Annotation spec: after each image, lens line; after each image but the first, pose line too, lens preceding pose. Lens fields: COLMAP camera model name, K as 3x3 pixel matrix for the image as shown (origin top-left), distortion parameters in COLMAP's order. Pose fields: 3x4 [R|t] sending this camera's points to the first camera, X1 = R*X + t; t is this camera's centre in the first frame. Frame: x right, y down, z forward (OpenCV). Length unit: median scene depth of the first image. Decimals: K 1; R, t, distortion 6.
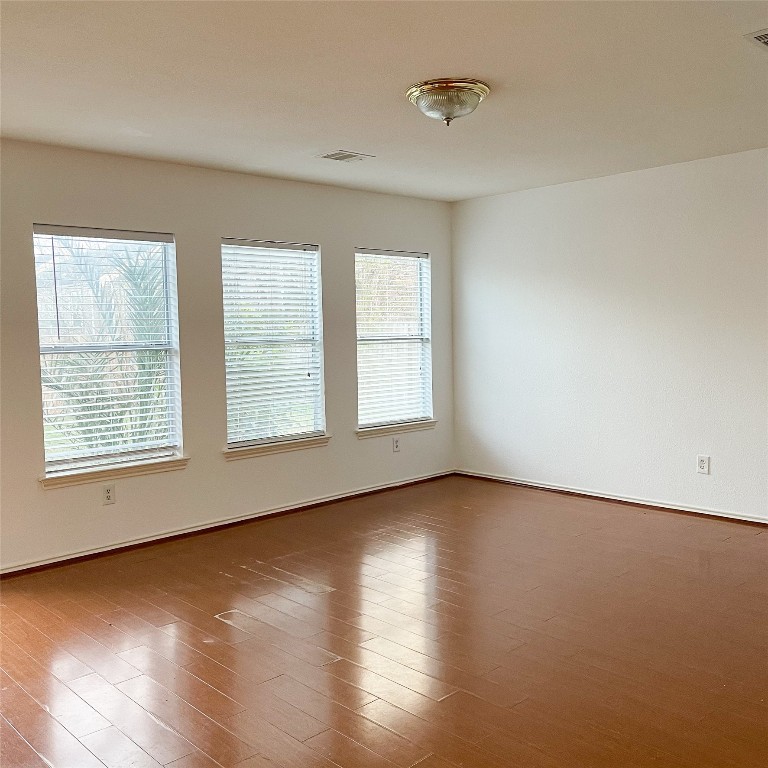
lens RADIAL K [[762.0, 0, 386.1], [0, 762.0, 378.8], [0, 0, 1]] dist [0.033560, 0.000000]
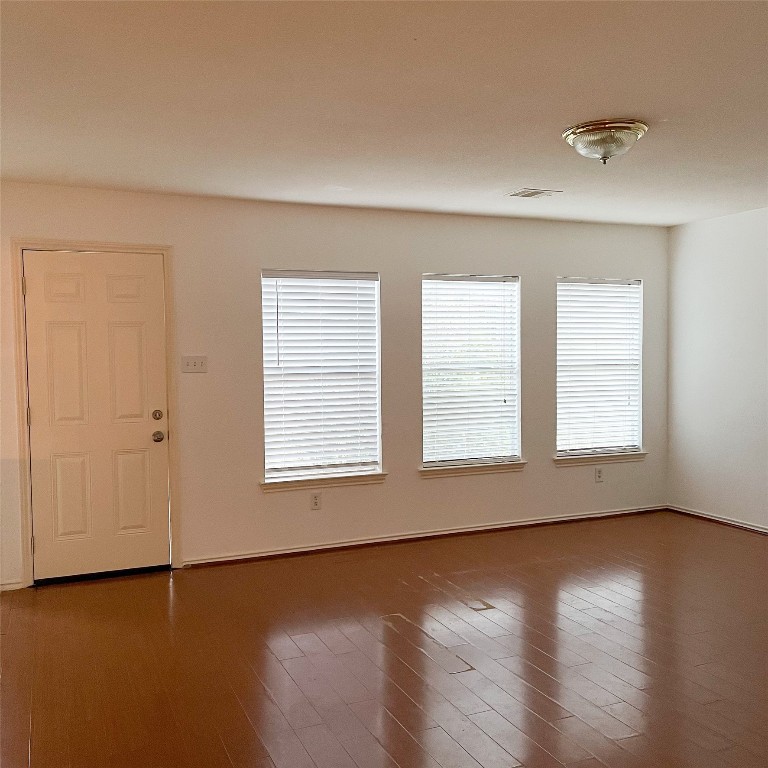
lens RADIAL K [[762.0, 0, 381.7], [0, 762.0, 380.5], [0, 0, 1]] dist [0.033560, 0.000000]
pose [[0.938698, 0.022132, -0.344029, 0.105445], [-0.031320, 0.999285, -0.021171, -0.006985], [0.343315, 0.030648, 0.938720, -0.037127]]
